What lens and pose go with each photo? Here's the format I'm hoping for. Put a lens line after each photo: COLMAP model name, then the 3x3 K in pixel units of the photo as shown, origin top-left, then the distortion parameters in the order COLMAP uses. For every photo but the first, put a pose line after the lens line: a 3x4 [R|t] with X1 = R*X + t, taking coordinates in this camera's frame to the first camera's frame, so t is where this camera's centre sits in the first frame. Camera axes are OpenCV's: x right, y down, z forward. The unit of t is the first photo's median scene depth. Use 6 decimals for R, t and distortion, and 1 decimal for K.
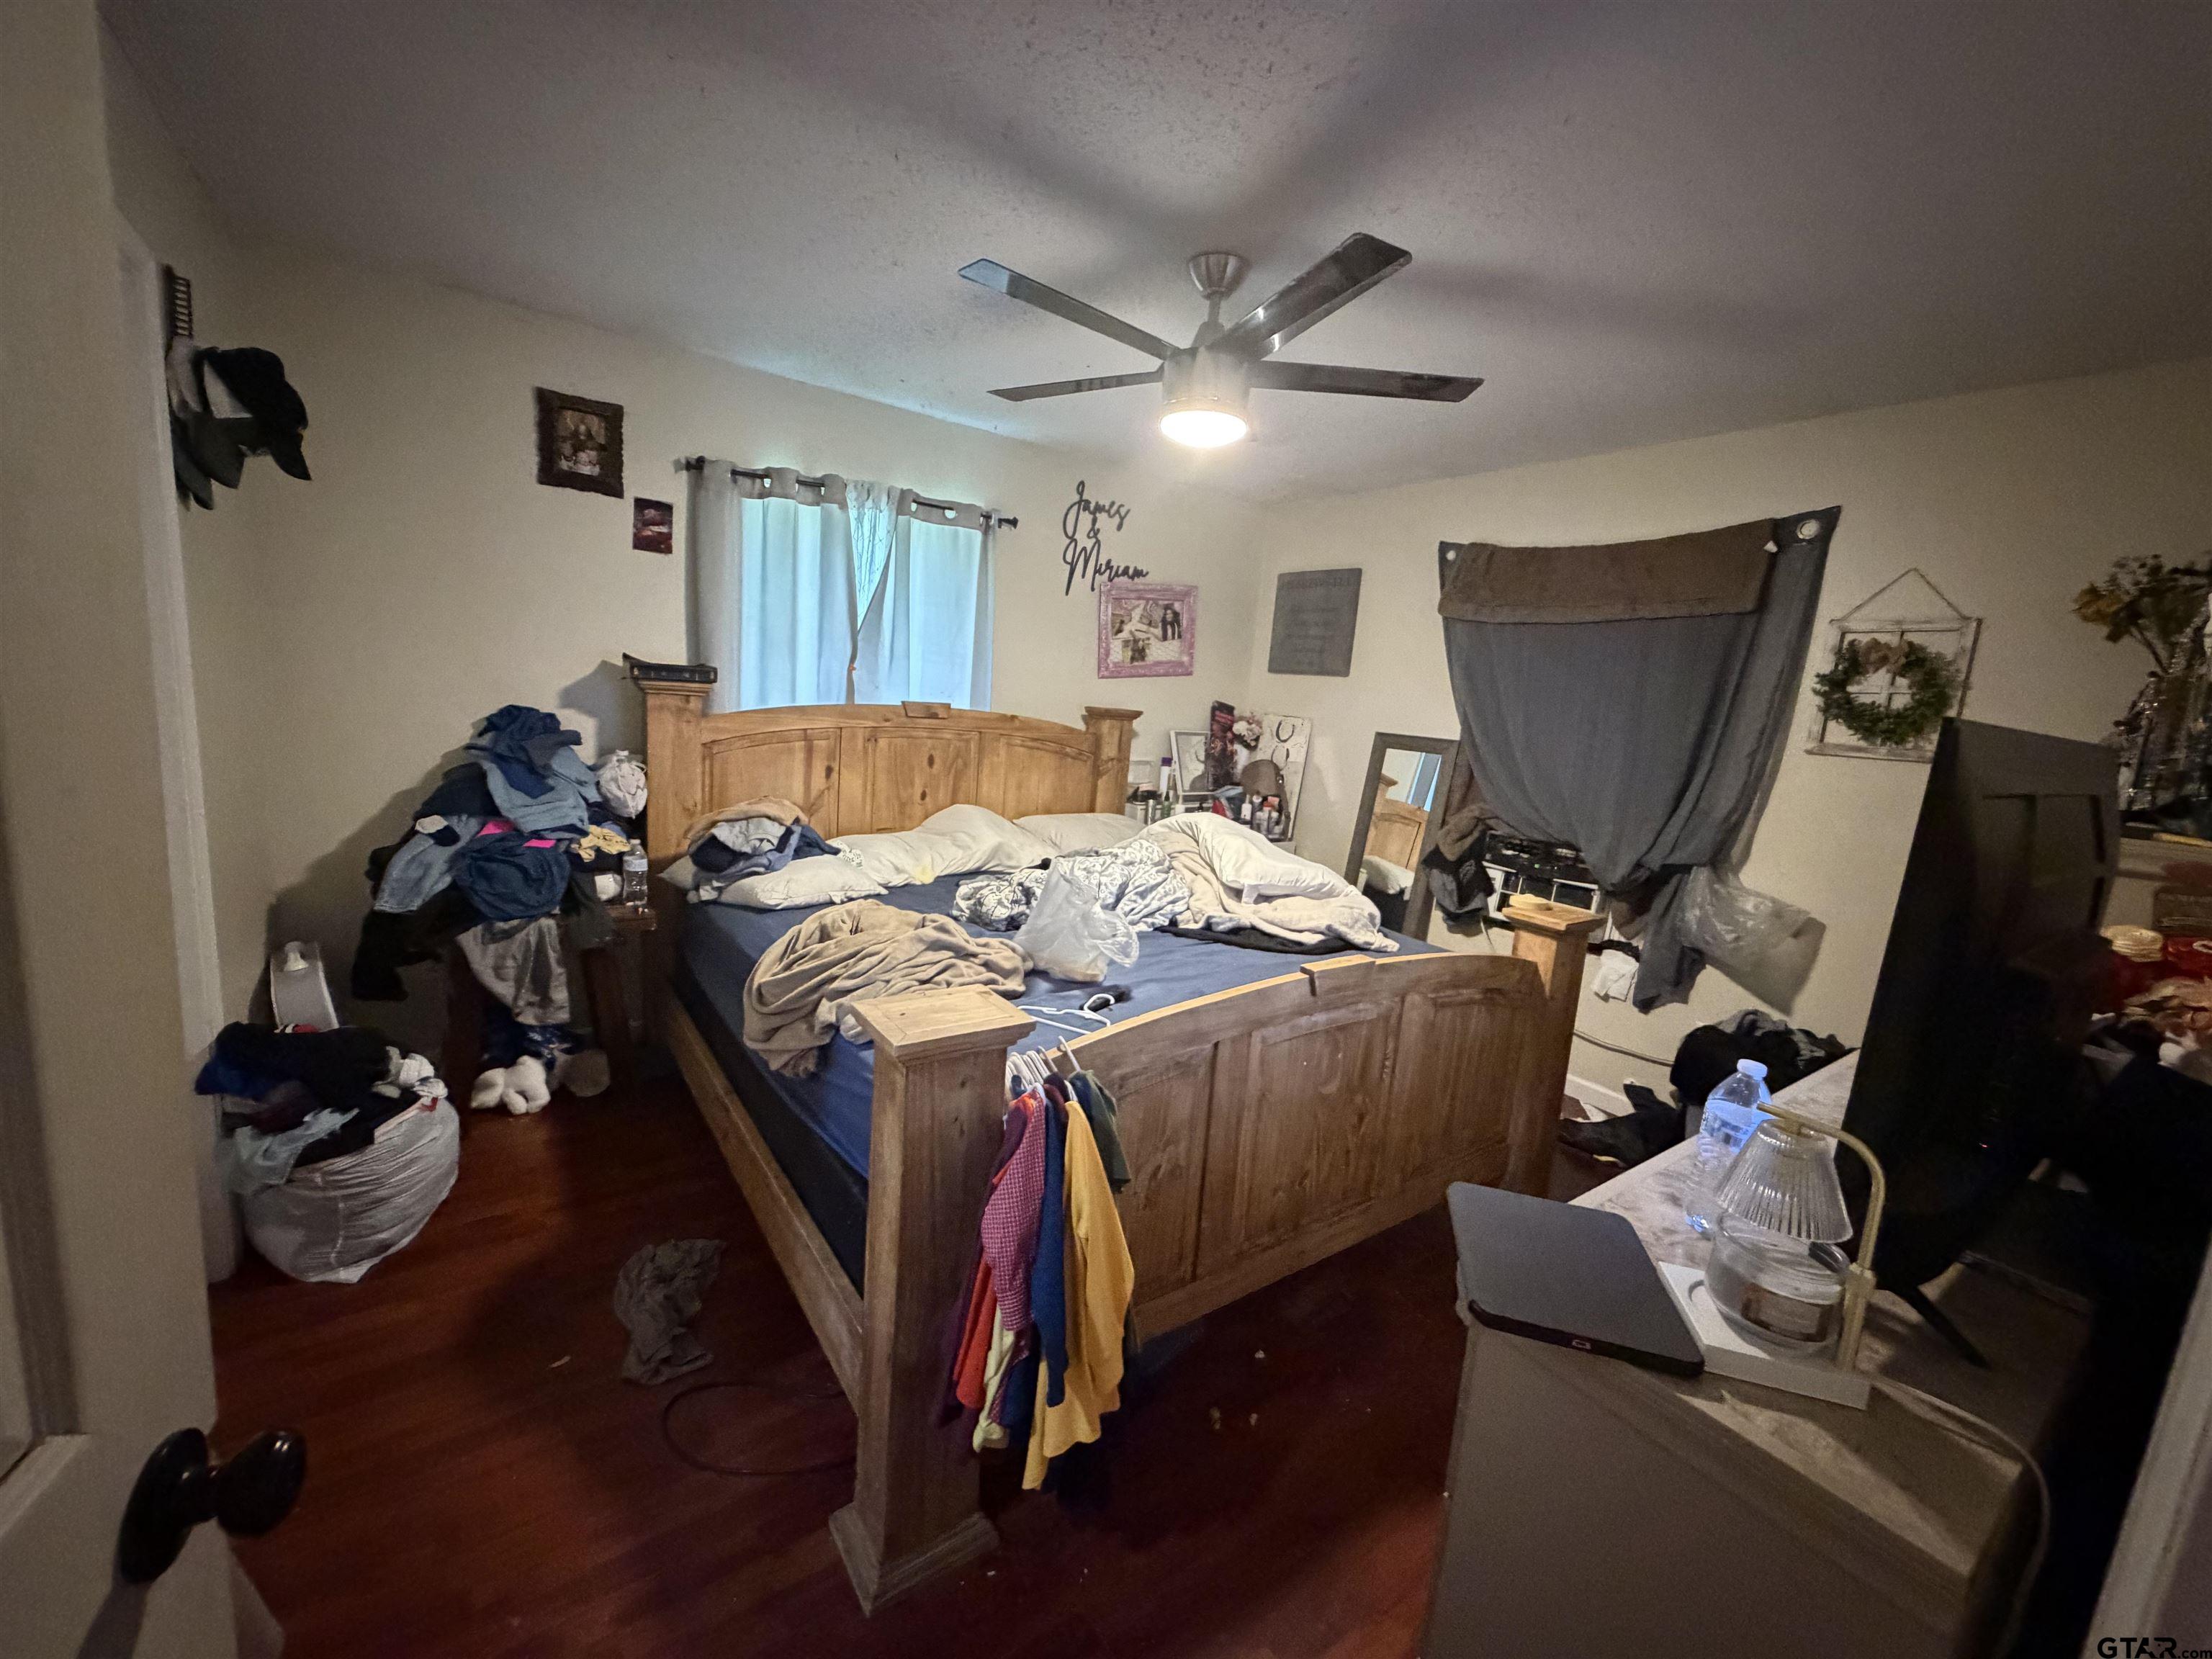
lens RADIAL K [[881.0, 0, 1099.6], [0, 881.0, 830.6], [0, 0, 1]] dist [0.000570, 0.000555]
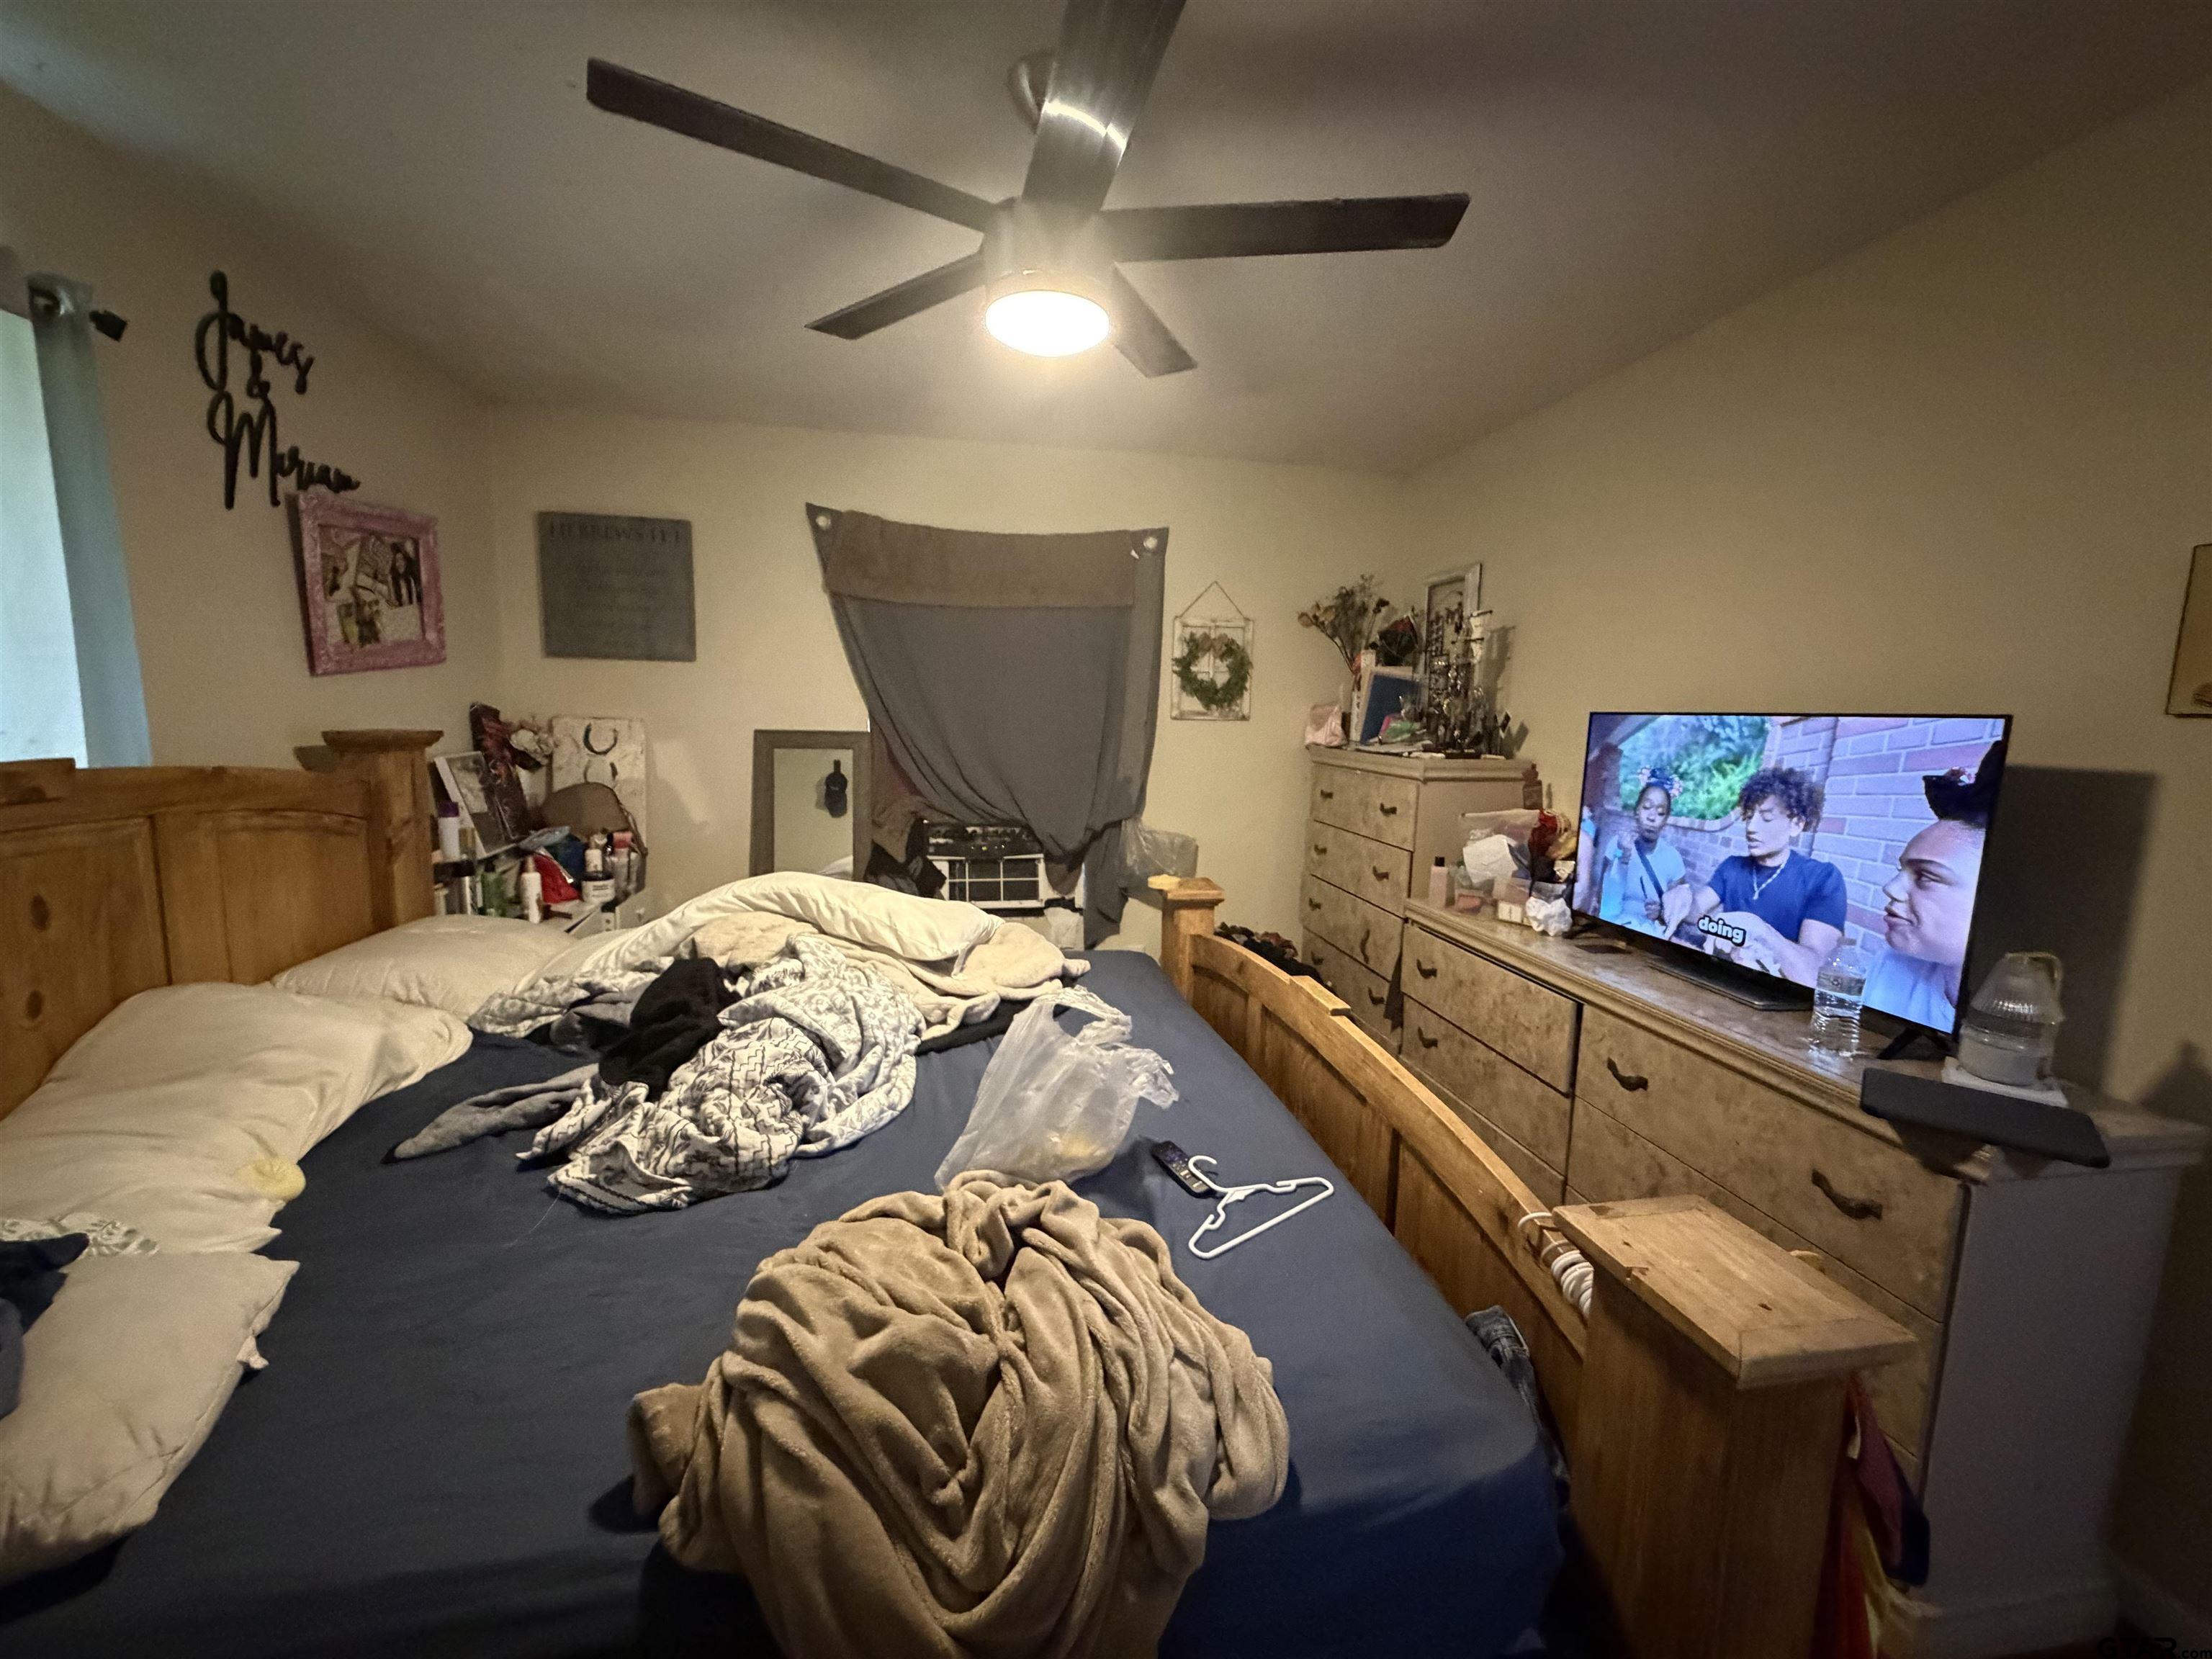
lens RADIAL K [[881.0, 0, 1100.8], [0, 881.0, 829.8], [0, 0, 1]] dist [0.000570, 0.000555]
pose [[0.432900, -0.191523, 0.880861, -0.394887], [0.154740, 0.978453, 0.136695, -0.116042], [-0.888061, 0.077129, 0.453209, 0.494218]]
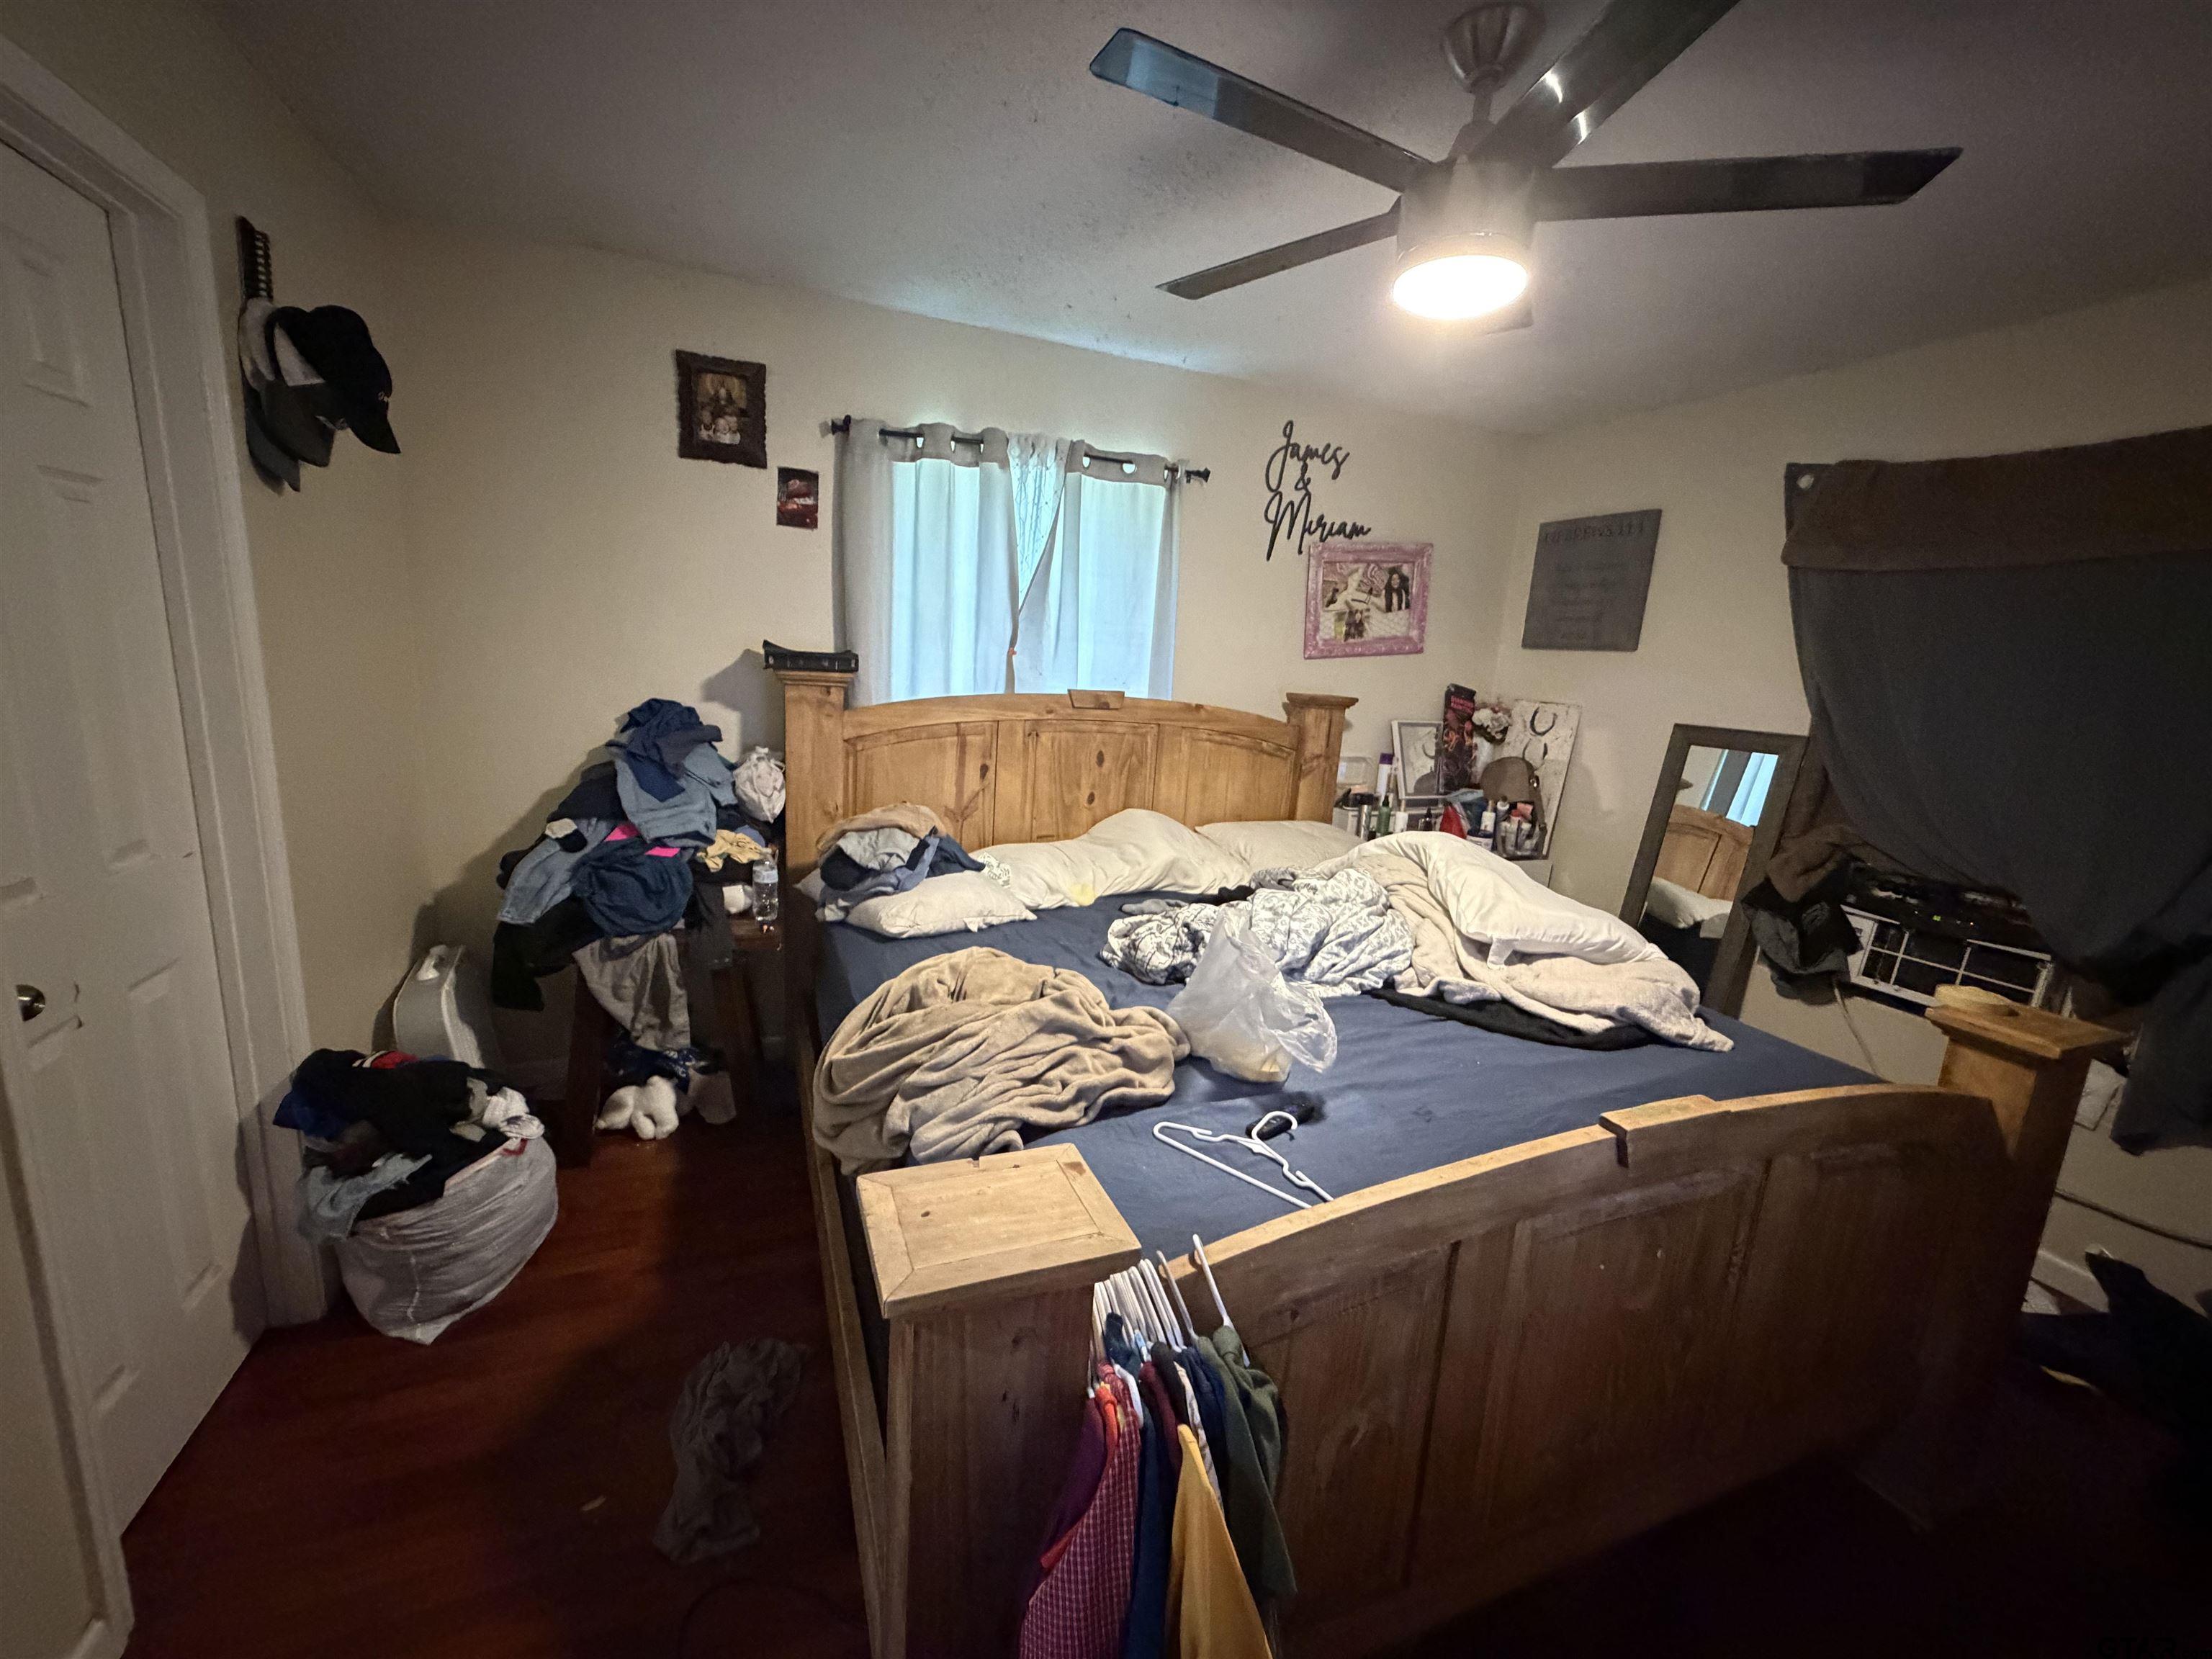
lens RADIAL K [[881.0, 0, 1099.7], [0, 881.0, 827.4], [0, 0, 1]] dist [0.000570, 0.000555]
pose [[0.971845, 0.028164, -0.233931, 0.014167], [-0.024216, 0.999512, 0.019733, -0.034843], [0.234373, -0.013513, 0.972053, 0.194348]]
